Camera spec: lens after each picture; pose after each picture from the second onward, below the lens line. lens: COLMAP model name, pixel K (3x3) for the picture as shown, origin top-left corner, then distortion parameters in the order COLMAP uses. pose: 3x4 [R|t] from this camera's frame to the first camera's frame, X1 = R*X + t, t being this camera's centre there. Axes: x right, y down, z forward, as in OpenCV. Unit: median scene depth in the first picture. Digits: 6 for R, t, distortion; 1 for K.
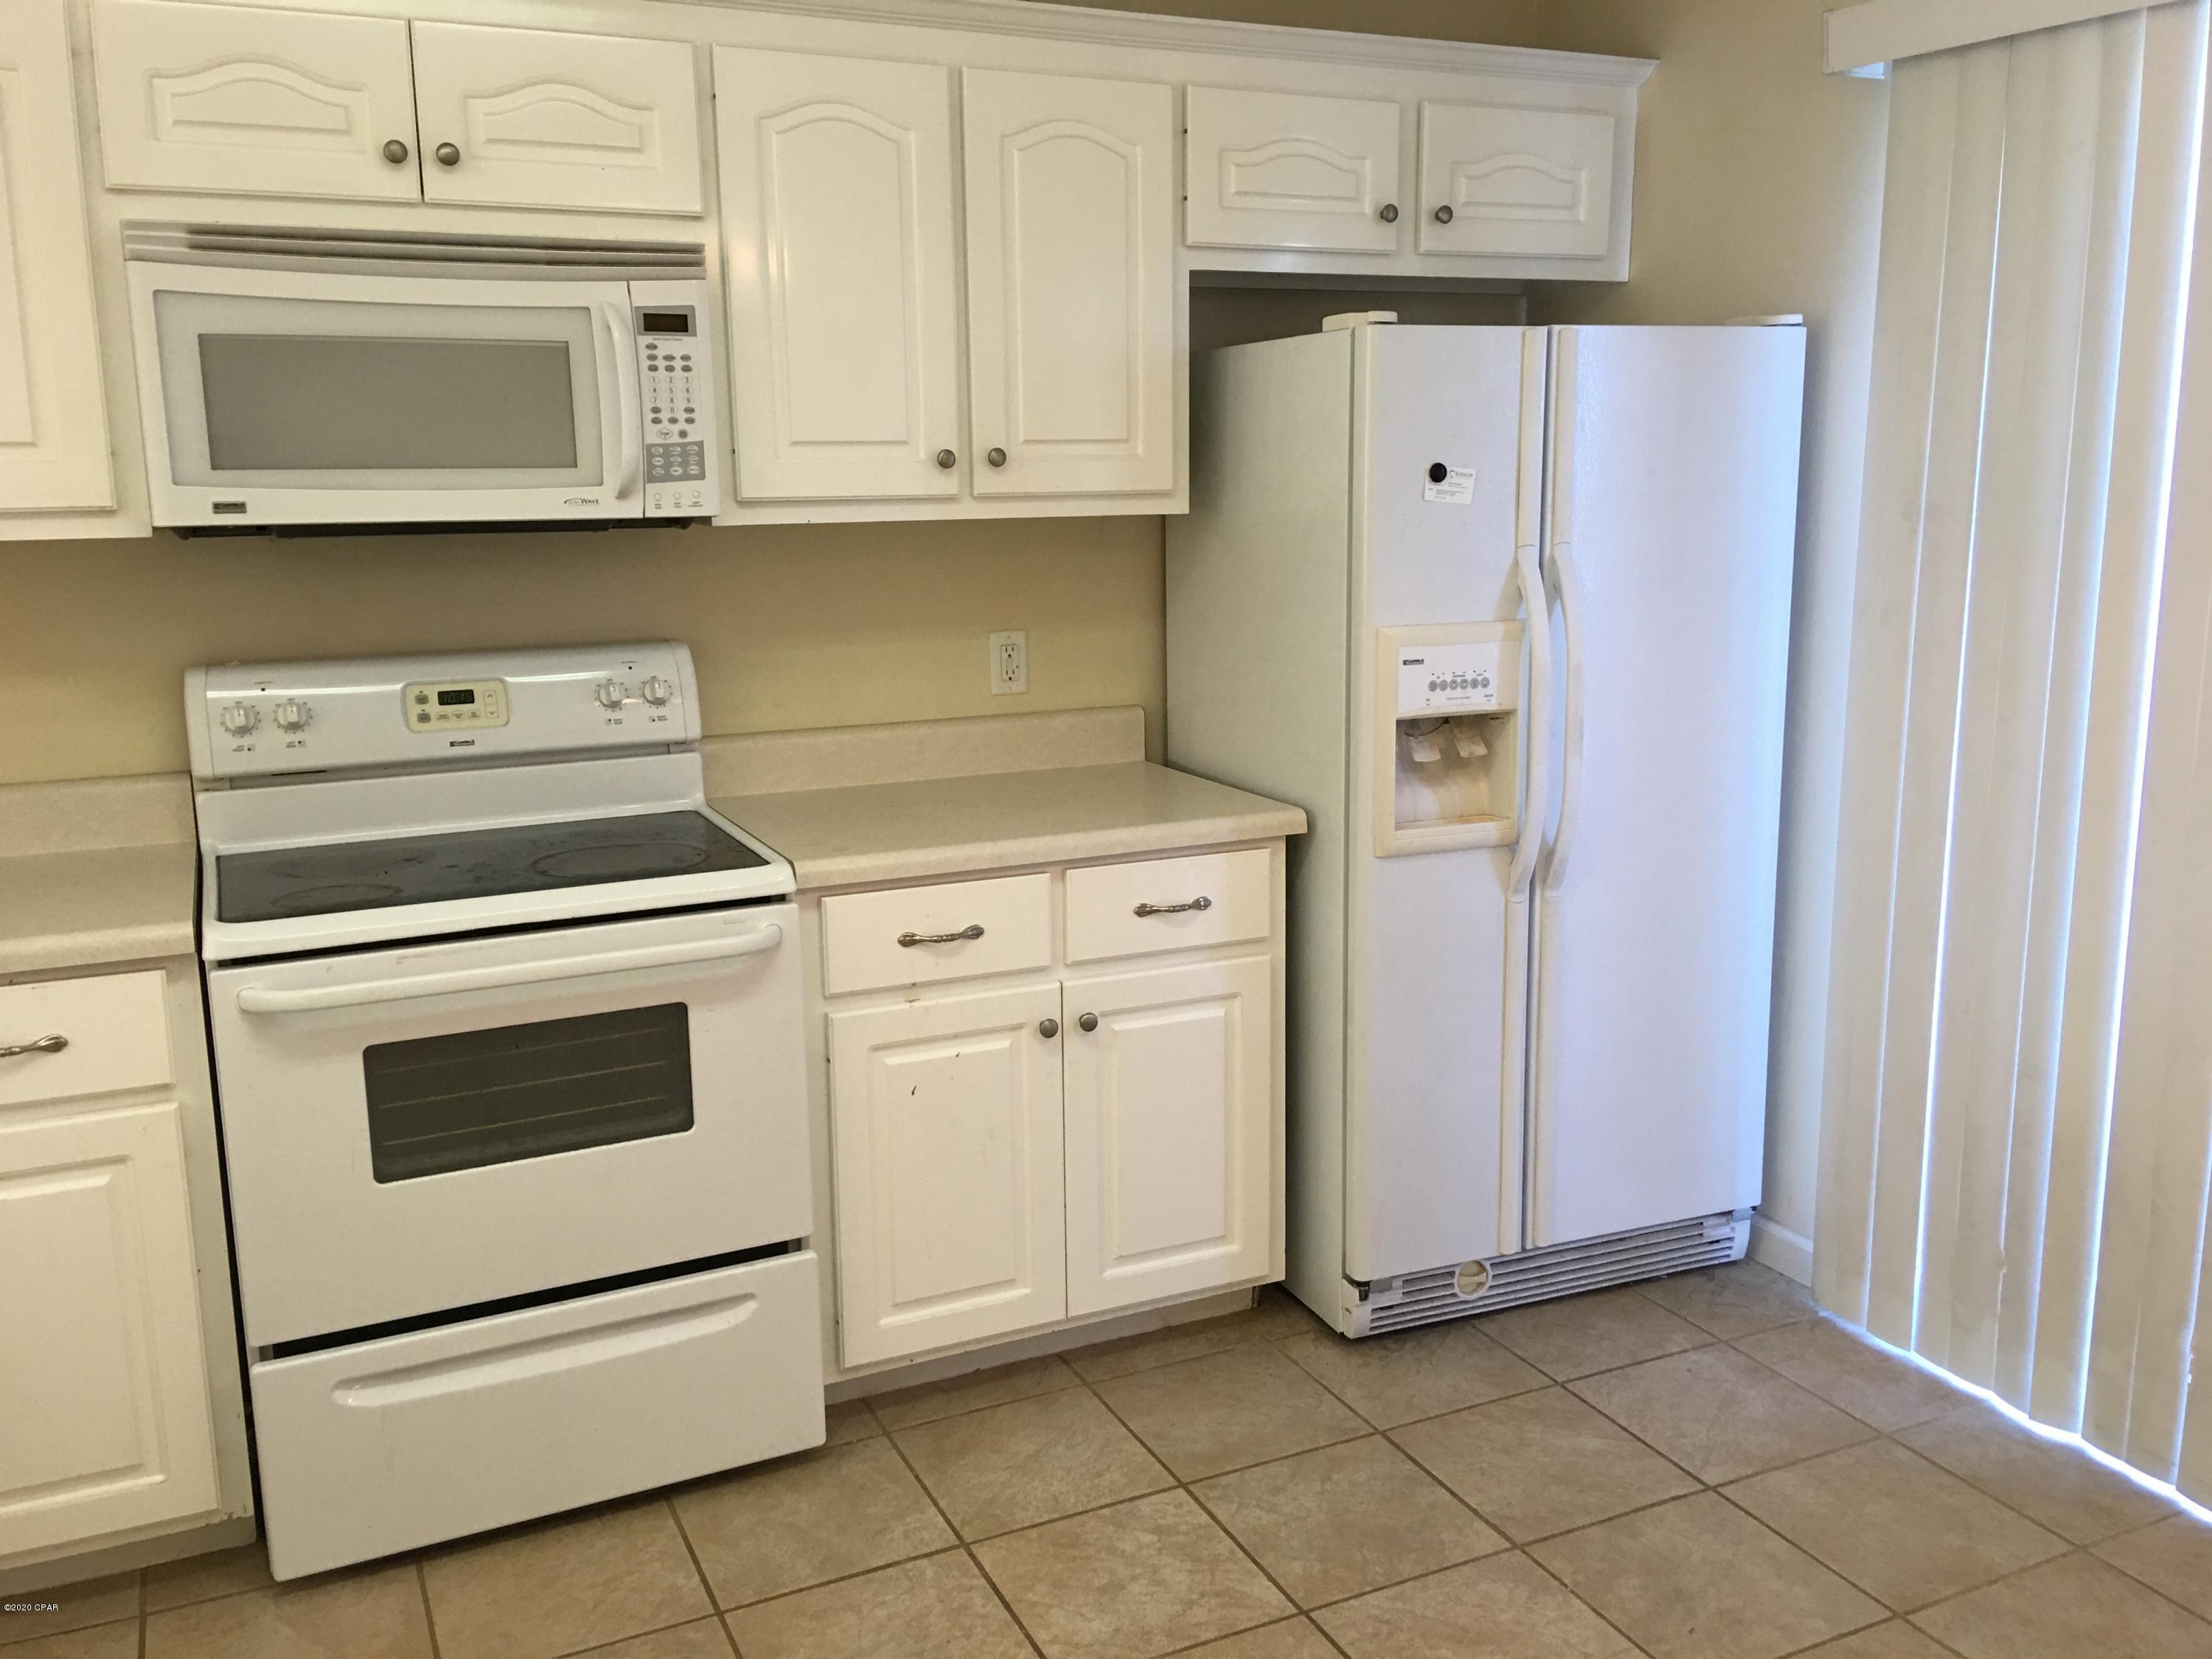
lens RADIAL K [[1794.3, 0, 1034.6], [0, 1794.3, 813.2], [0, 0, 1]] dist [0.008754, 0.005818]
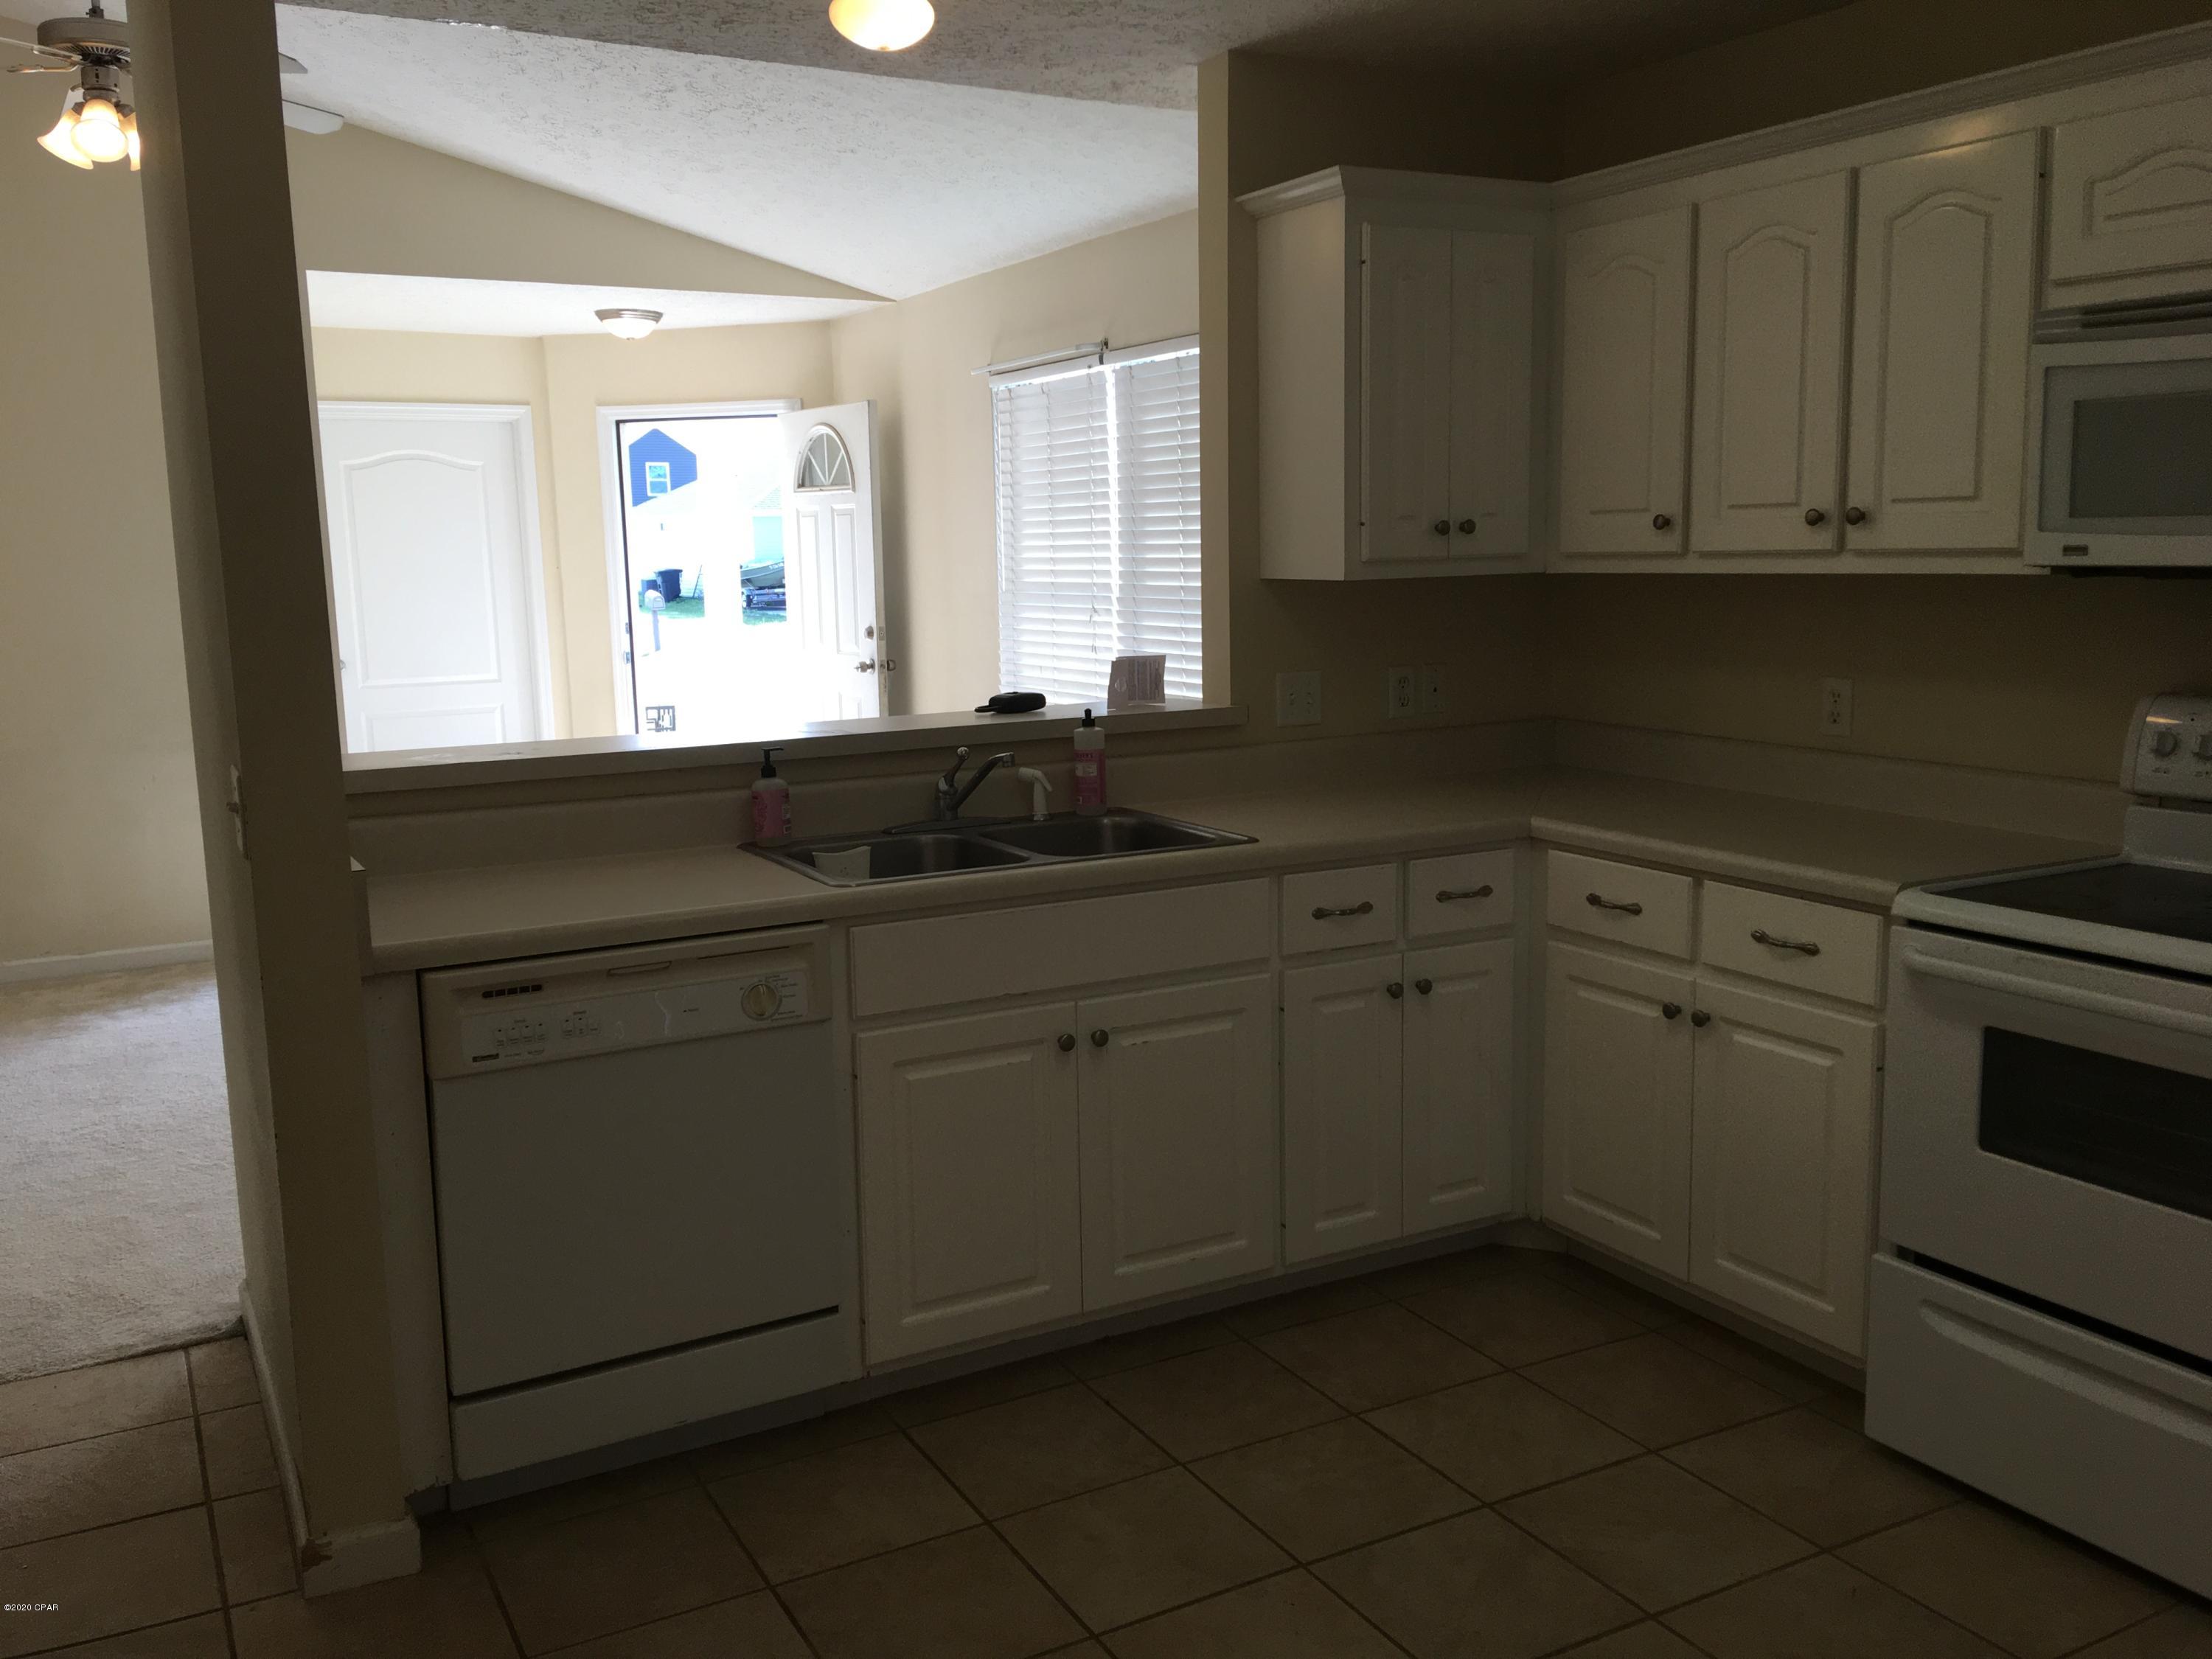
lens RADIAL K [[1865.2, 0, 1106.0], [0, 1865.2, 829.5], [0, 0, 1]] dist [0.006059, 0.001728]
pose [[0.074778, 0.165613, -0.983352, 0.737112], [-0.175548, 0.972899, 0.150504, -0.071528], [0.981627, 0.161371, 0.101825, 0.319253]]
